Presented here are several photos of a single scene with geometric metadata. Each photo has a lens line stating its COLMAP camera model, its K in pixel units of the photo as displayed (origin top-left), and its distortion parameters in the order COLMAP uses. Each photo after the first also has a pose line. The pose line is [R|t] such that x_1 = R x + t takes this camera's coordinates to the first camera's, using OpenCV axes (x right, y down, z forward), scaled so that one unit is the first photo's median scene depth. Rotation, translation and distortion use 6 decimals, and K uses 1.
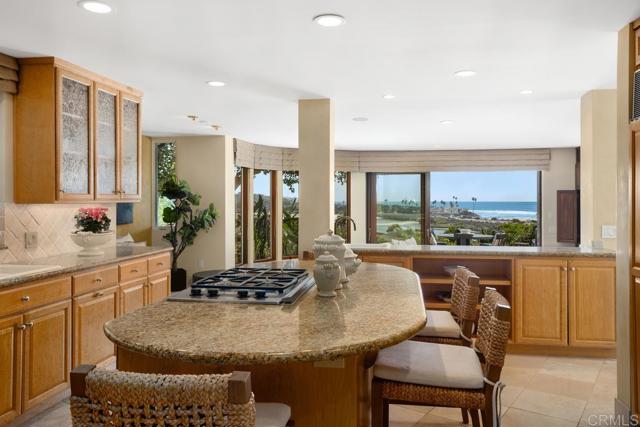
lens RADIAL K [[507.4, 0, 317.5], [0, 507.4, 199.1], [0, 0, 1]] dist [0.001802, 0.003218]
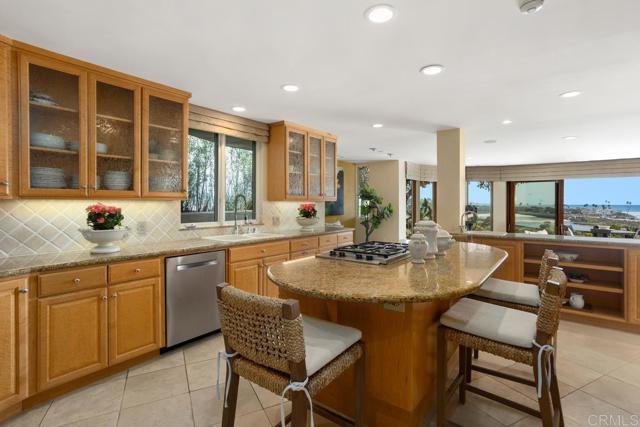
lens RADIAL K [[313.4, 0, 319.4], [0, 313.4, 206.0], [0, 0, 1]] dist [-0.037494, 0.025150]
pose [[0.884504, 0.005681, -0.466499, 0.095706], [-0.000624, 0.999939, 0.010995, 0.011918], [0.466533, -0.009434, 0.884454, 0.052306]]
